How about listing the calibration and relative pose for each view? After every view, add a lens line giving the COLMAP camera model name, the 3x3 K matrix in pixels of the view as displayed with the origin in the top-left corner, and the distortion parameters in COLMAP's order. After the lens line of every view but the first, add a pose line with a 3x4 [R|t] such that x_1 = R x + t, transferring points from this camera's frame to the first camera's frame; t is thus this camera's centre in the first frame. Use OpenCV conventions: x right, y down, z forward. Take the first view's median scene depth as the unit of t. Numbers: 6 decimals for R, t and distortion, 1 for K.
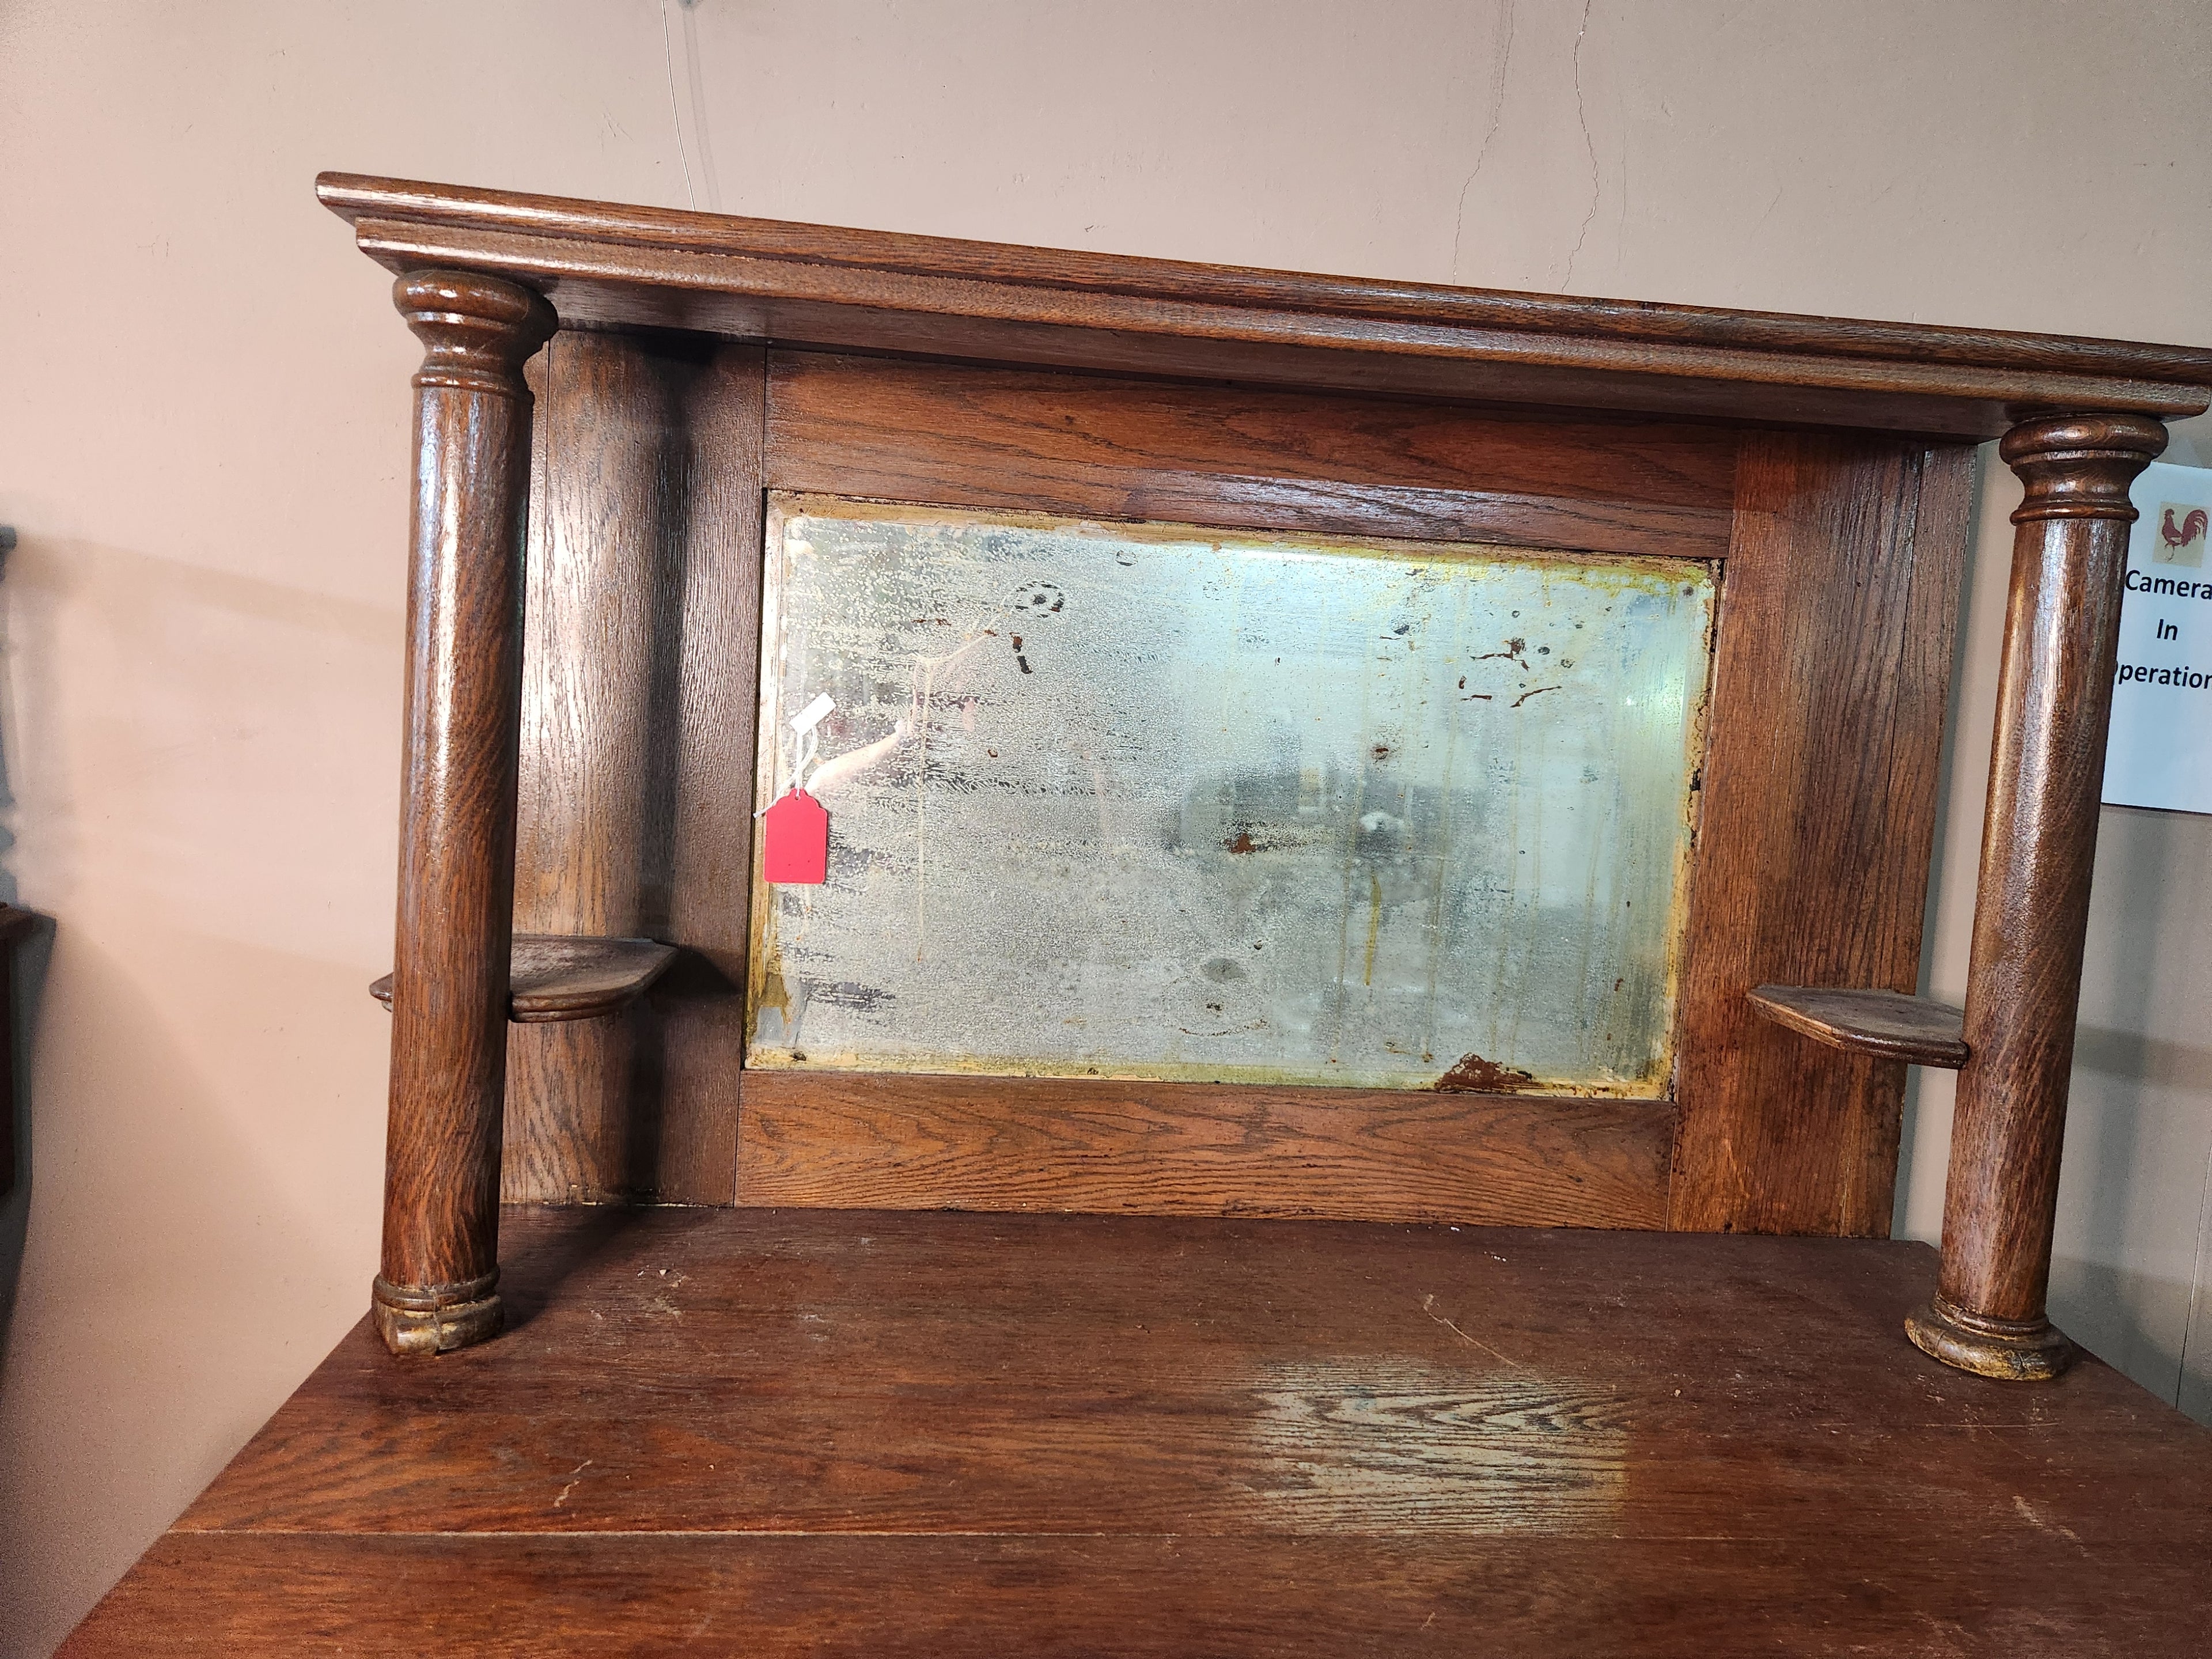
lens RADIAL K [[1472.7, 0, 1144.4], [0, 1472.7, 825.8], [0, 0, 1]] dist [0.067822, -0.058982]
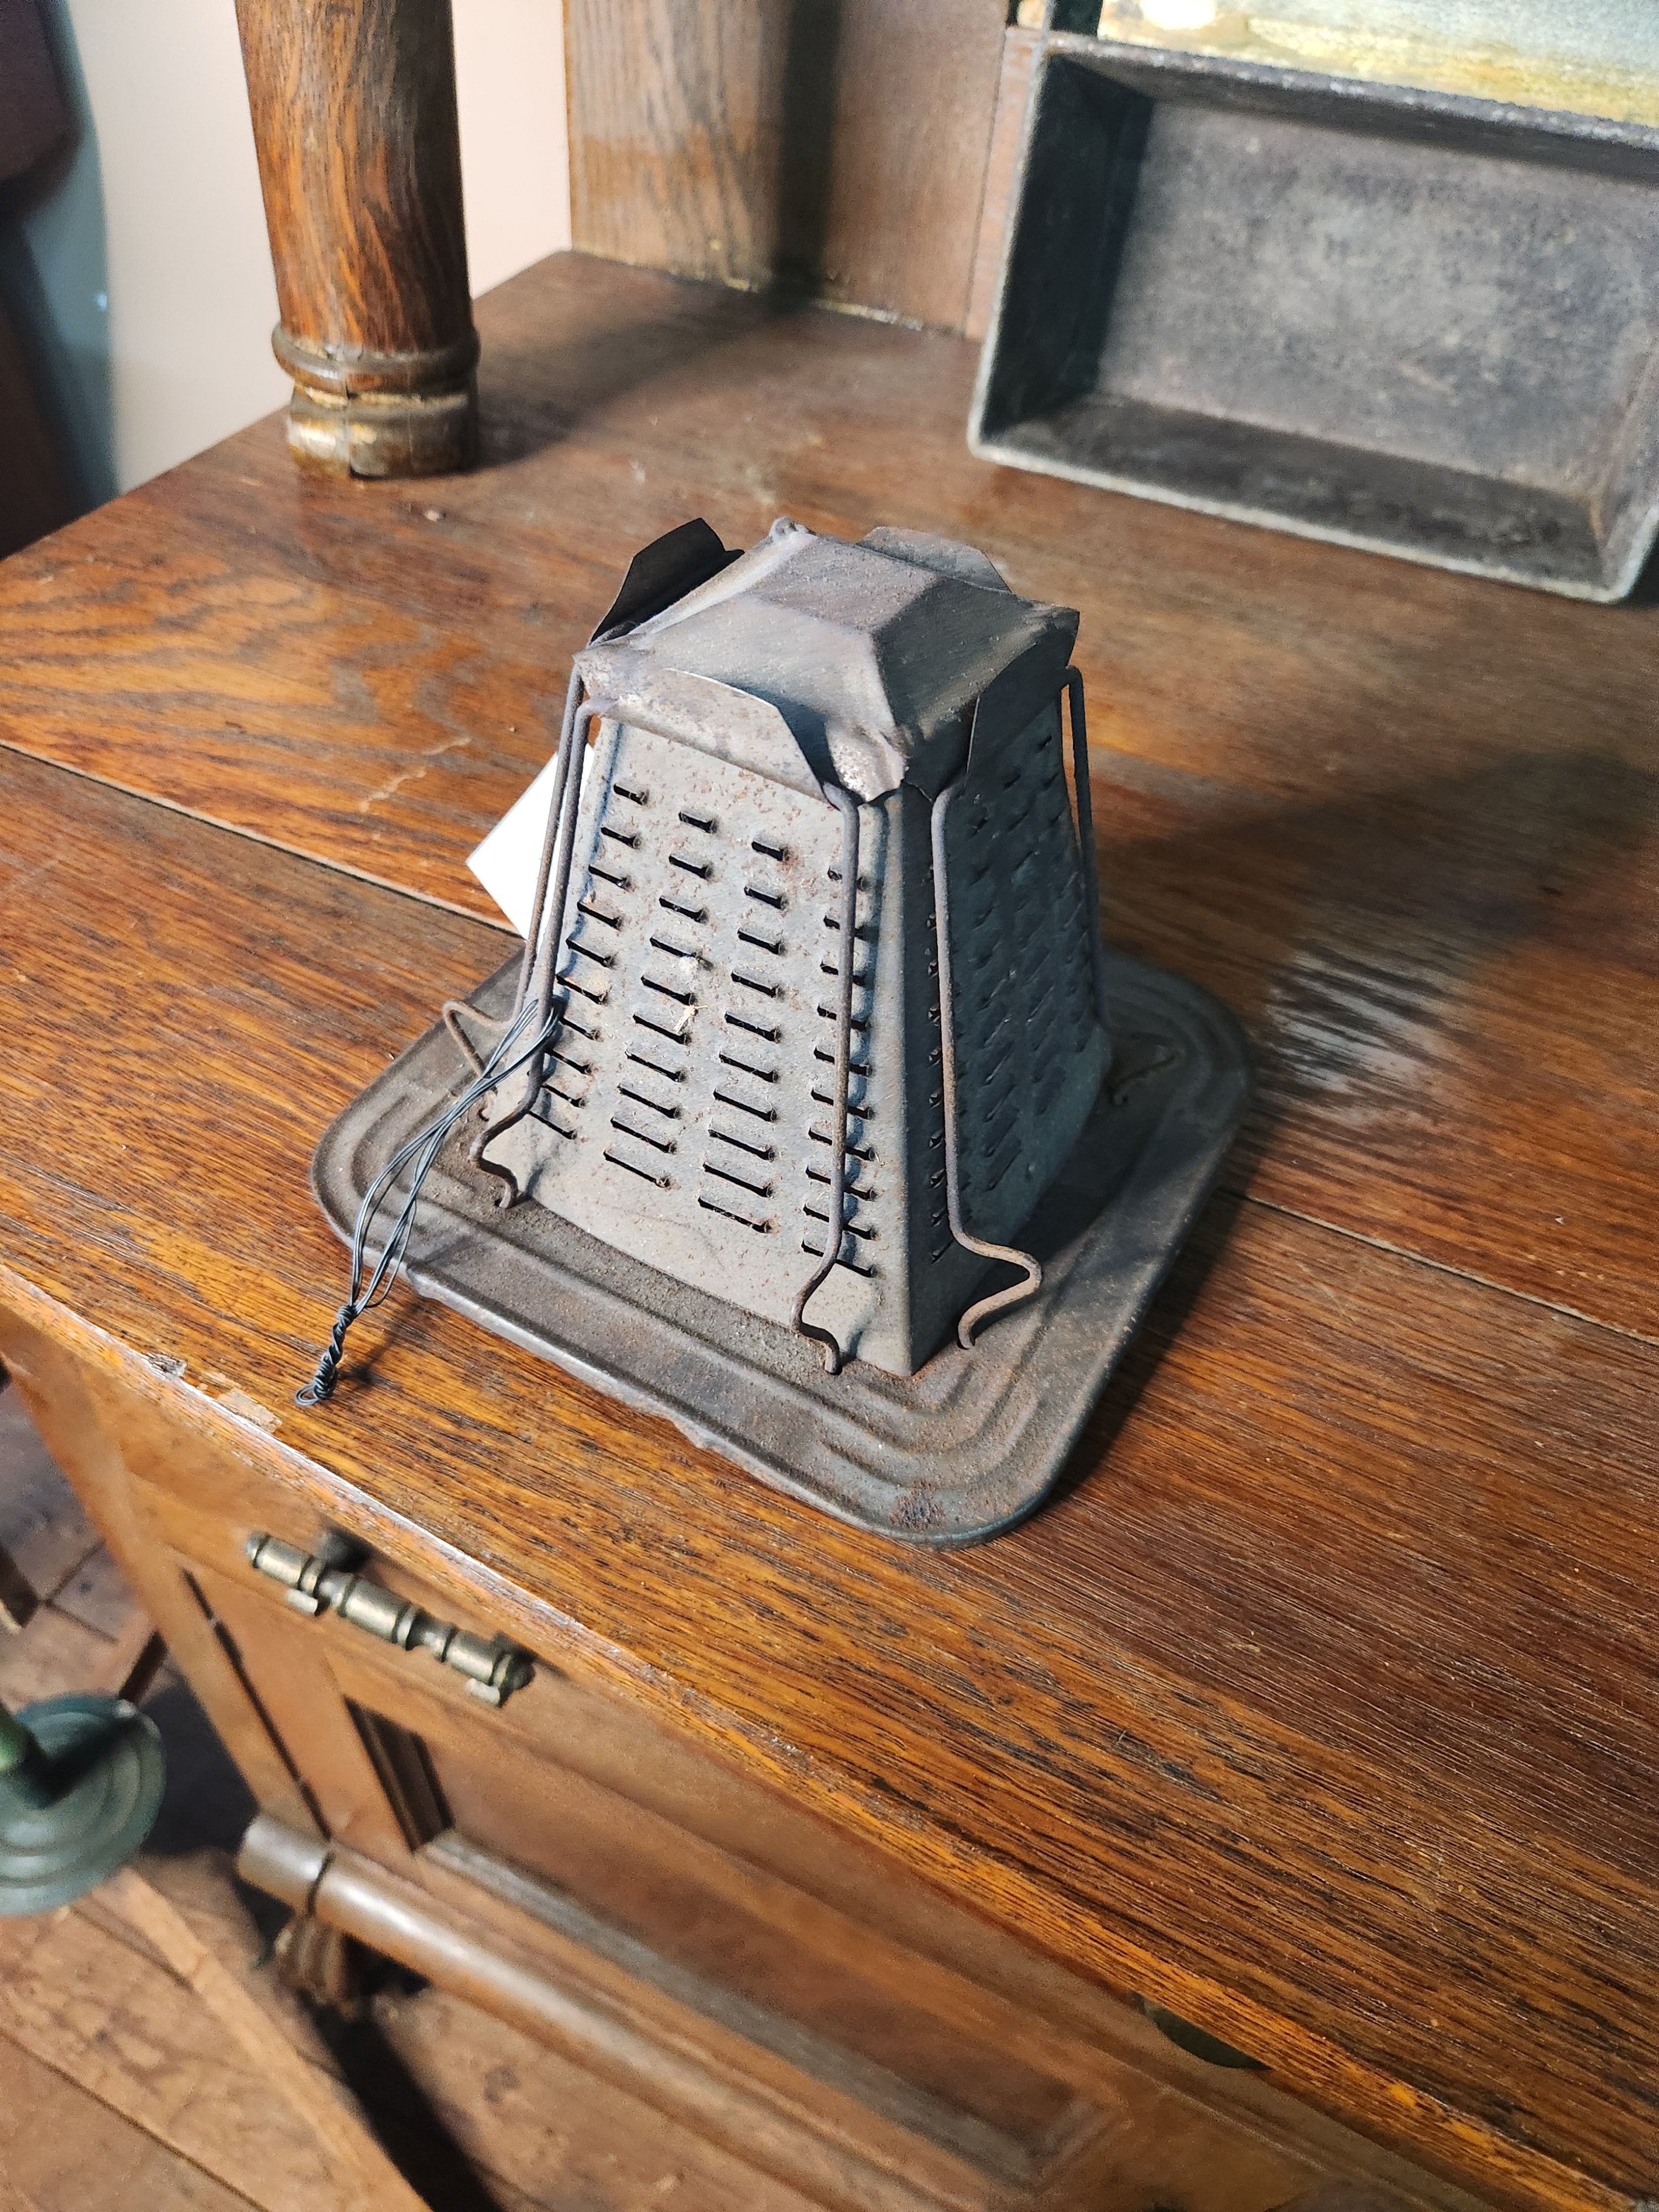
lens RADIAL K [[1526.0, 0, 796.3], [0, 1526.0, 1138.9], [0, 0, 1]] dist [0.035617, -0.042162]
pose [[0.856842, 0.359509, -0.369560, -0.015281], [-0.049799, 0.771144, 0.634711, 0.128395], [0.513168, -0.525443, 0.678652, 0.427745]]
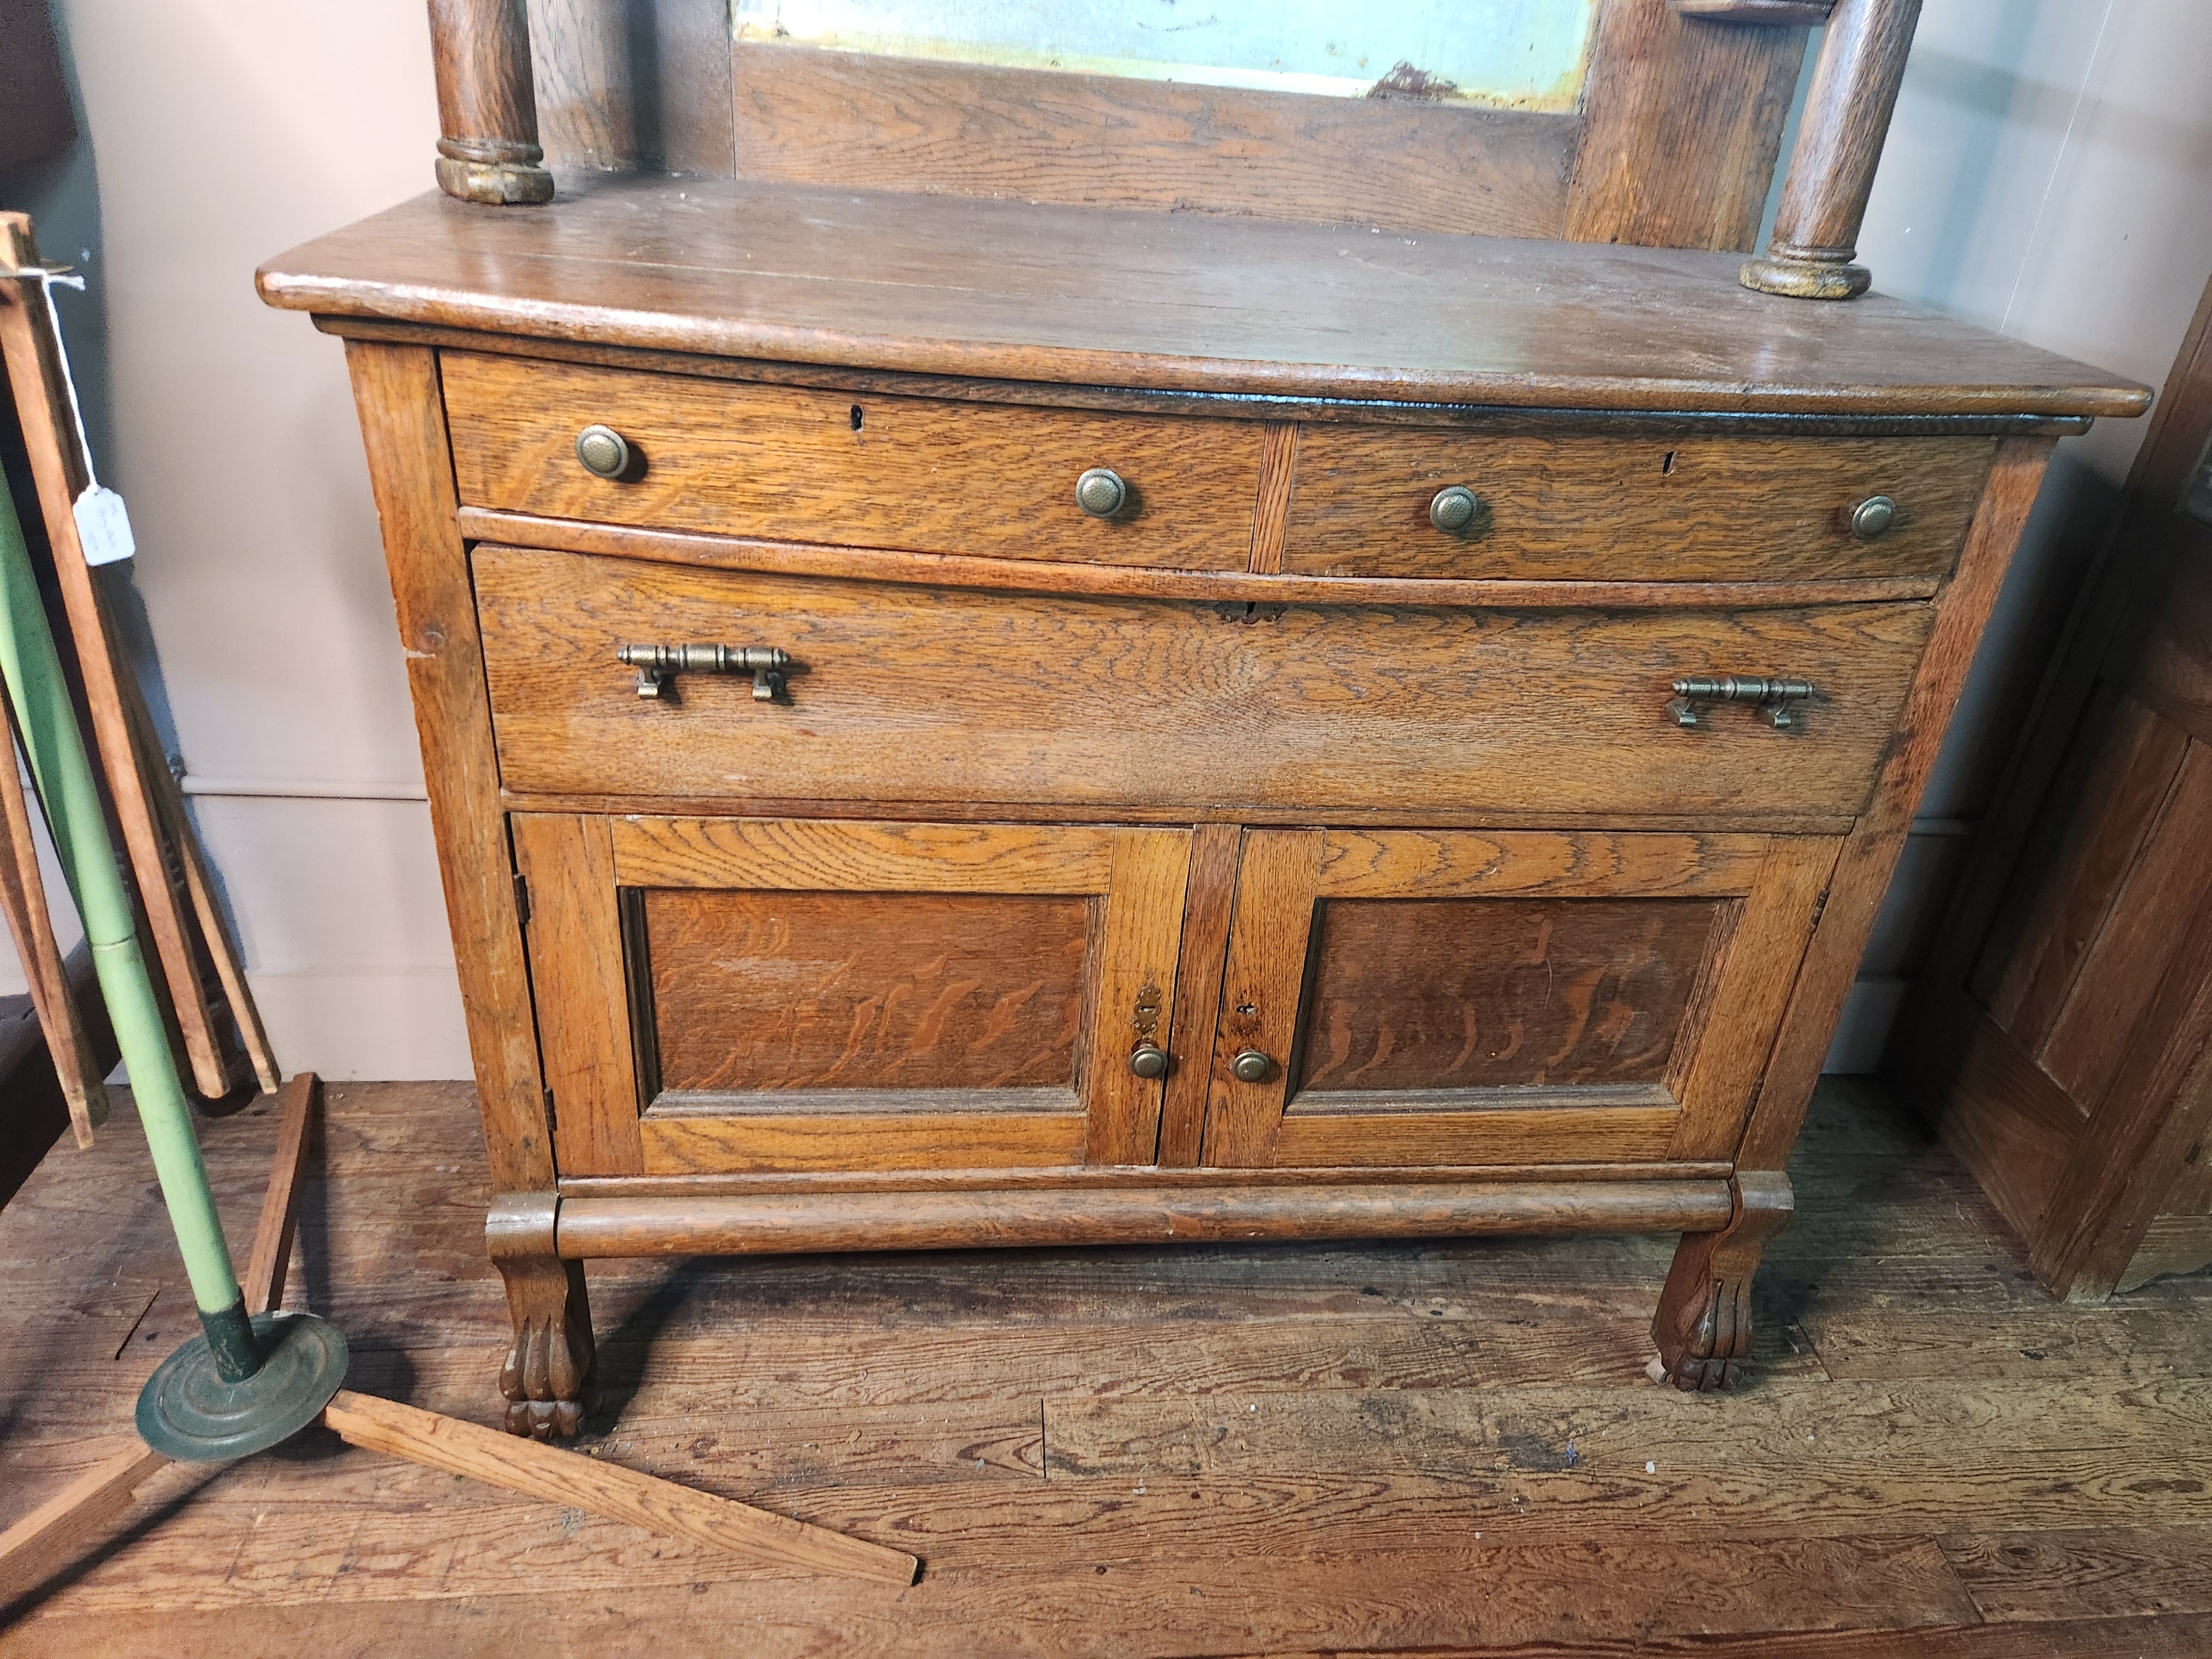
lens RADIAL K [[1487.1, 0, 1155.4], [0, 1487.1, 825.8], [0, 0, 1]] dist [0.063283, -0.058466]
pose [[0.999497, 0.005306, 0.031254, 0.007338], [-0.016787, 0.924899, 0.379843, 0.268352], [-0.026892, -0.380176, 0.924523, -0.240486]]
